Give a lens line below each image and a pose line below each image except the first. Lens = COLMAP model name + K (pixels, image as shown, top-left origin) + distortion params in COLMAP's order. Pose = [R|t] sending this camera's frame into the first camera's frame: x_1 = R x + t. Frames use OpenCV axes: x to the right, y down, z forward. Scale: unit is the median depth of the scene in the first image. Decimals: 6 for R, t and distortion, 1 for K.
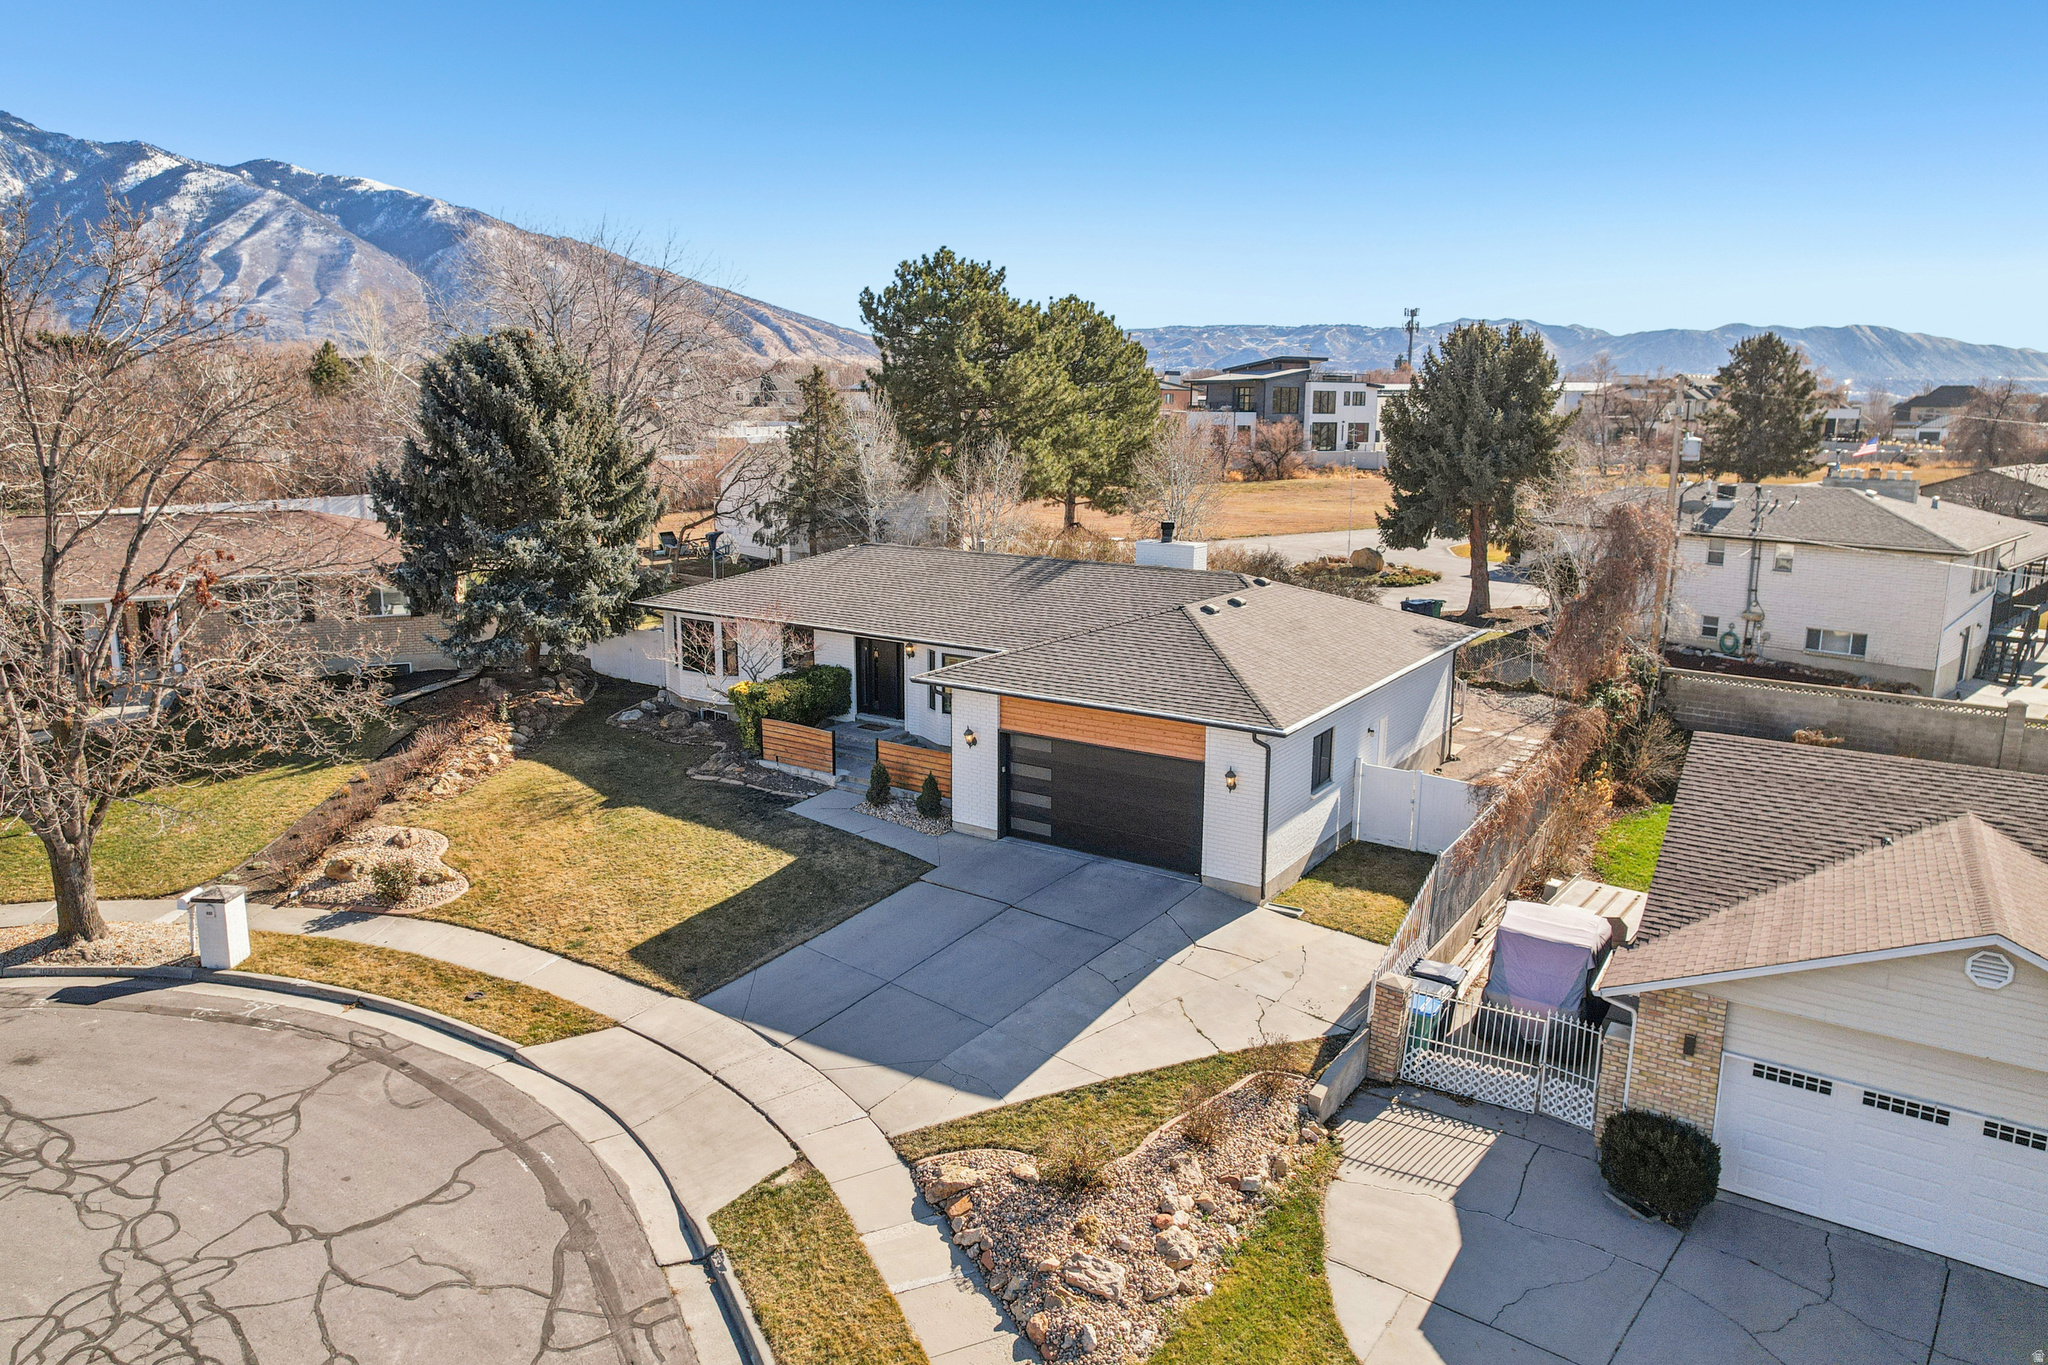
lens RADIAL K [[1347.0, 0, 1037.5], [0, 1347.0, 660.6], [0, 0, 1]] dist [-0.023062, 0.001930]
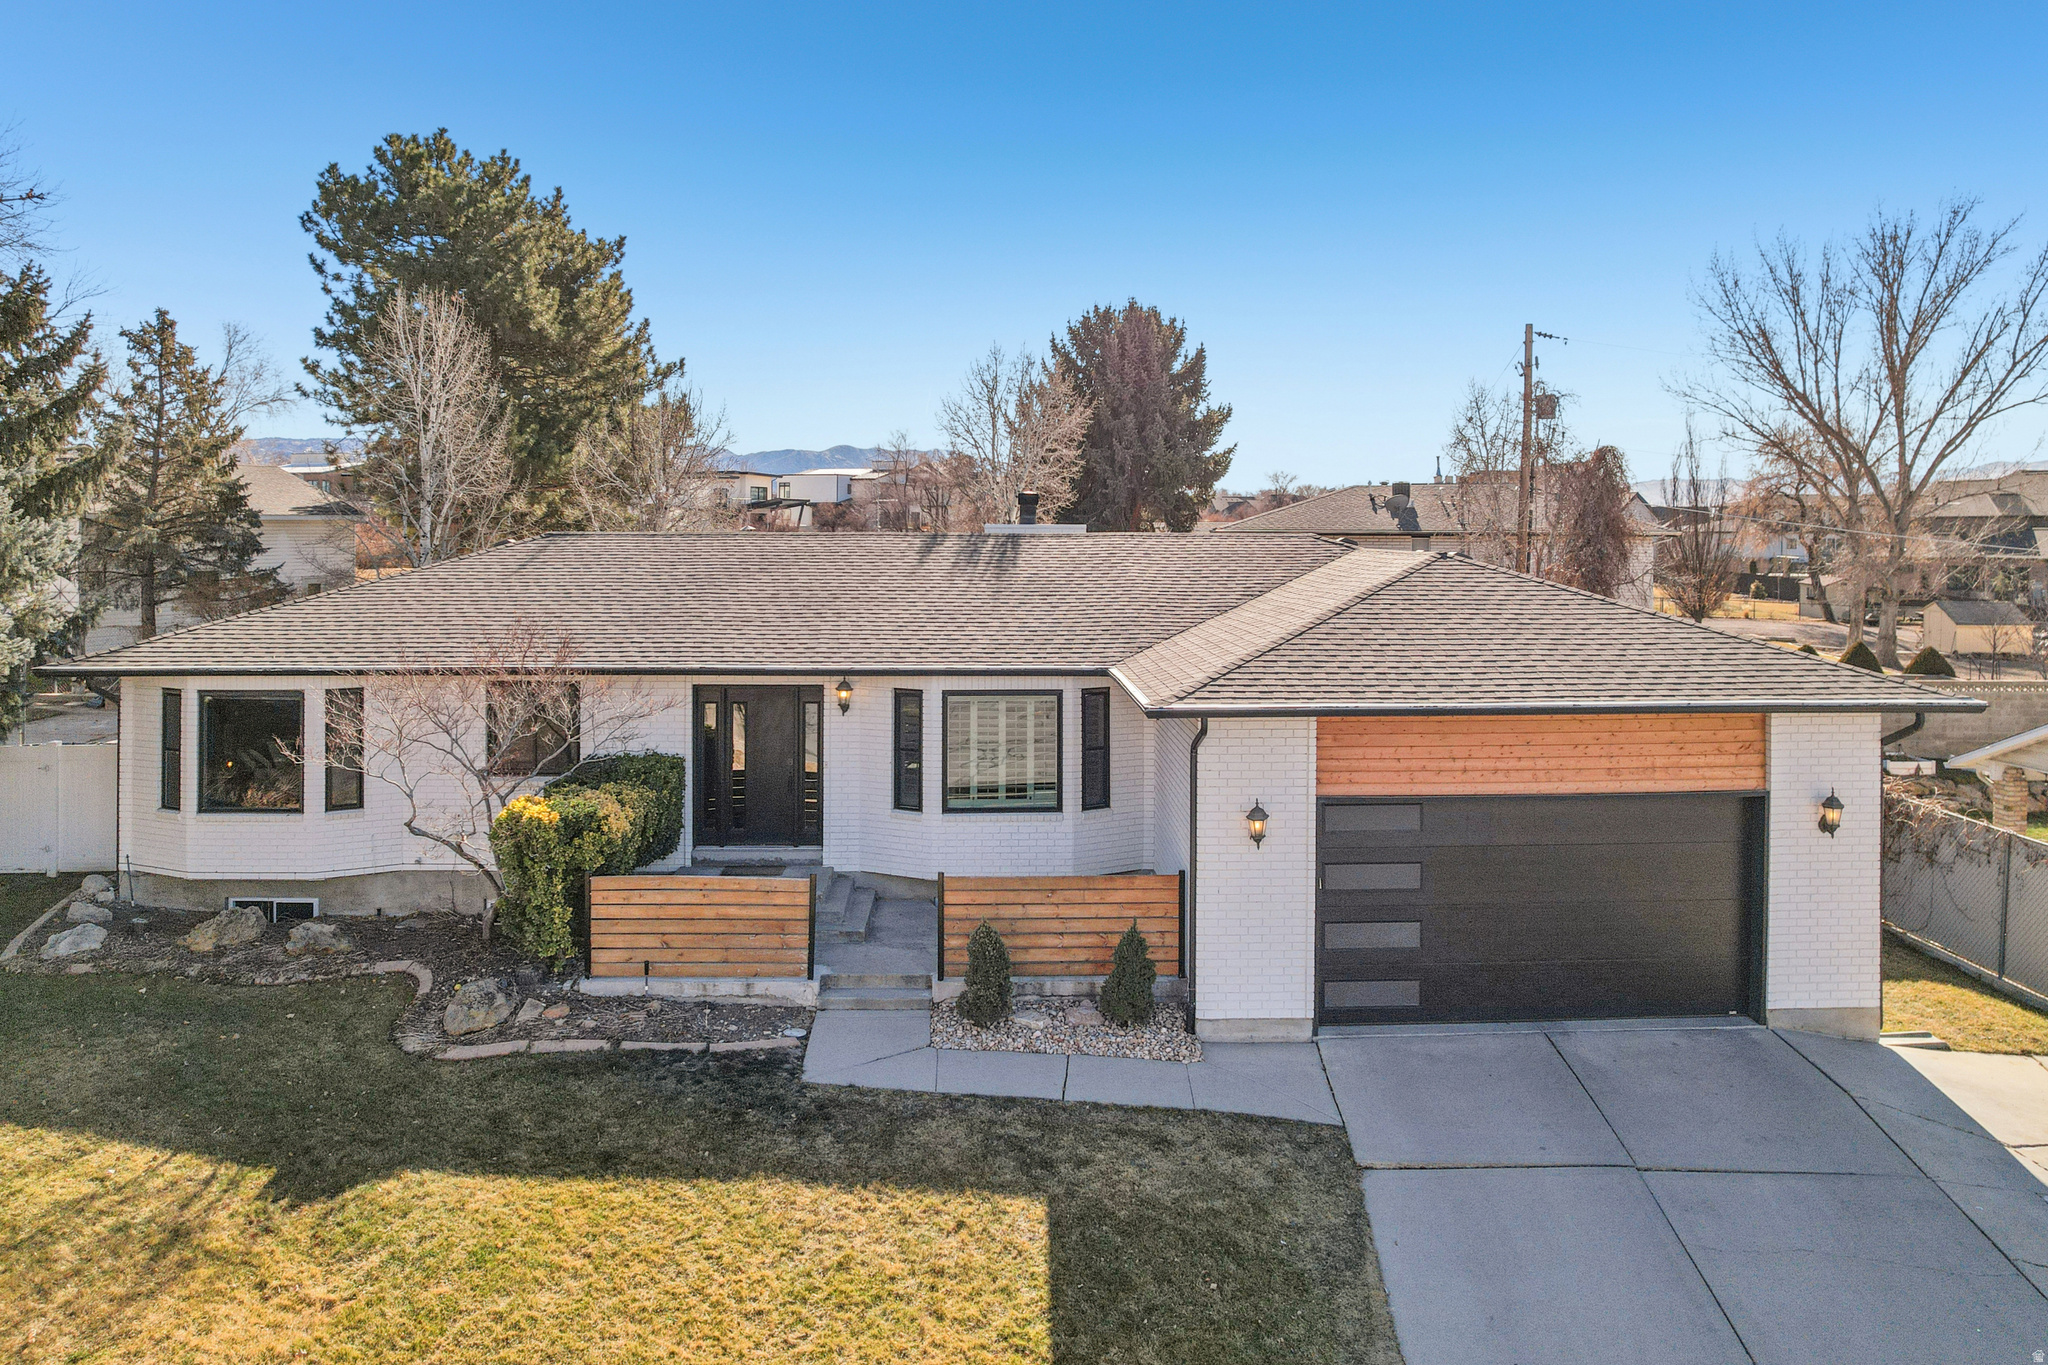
lens RADIAL K [[1347.0, 0, 989.1], [0, 1347.0, 653.3], [0, 0, 1]] dist [-0.023062, 0.001930]
pose [[0.826926, -0.059592, 0.559145, -0.353344], [0.116747, 0.990896, -0.067053, 0.016731], [-0.550058, 0.120726, 0.826354, 0.612003]]
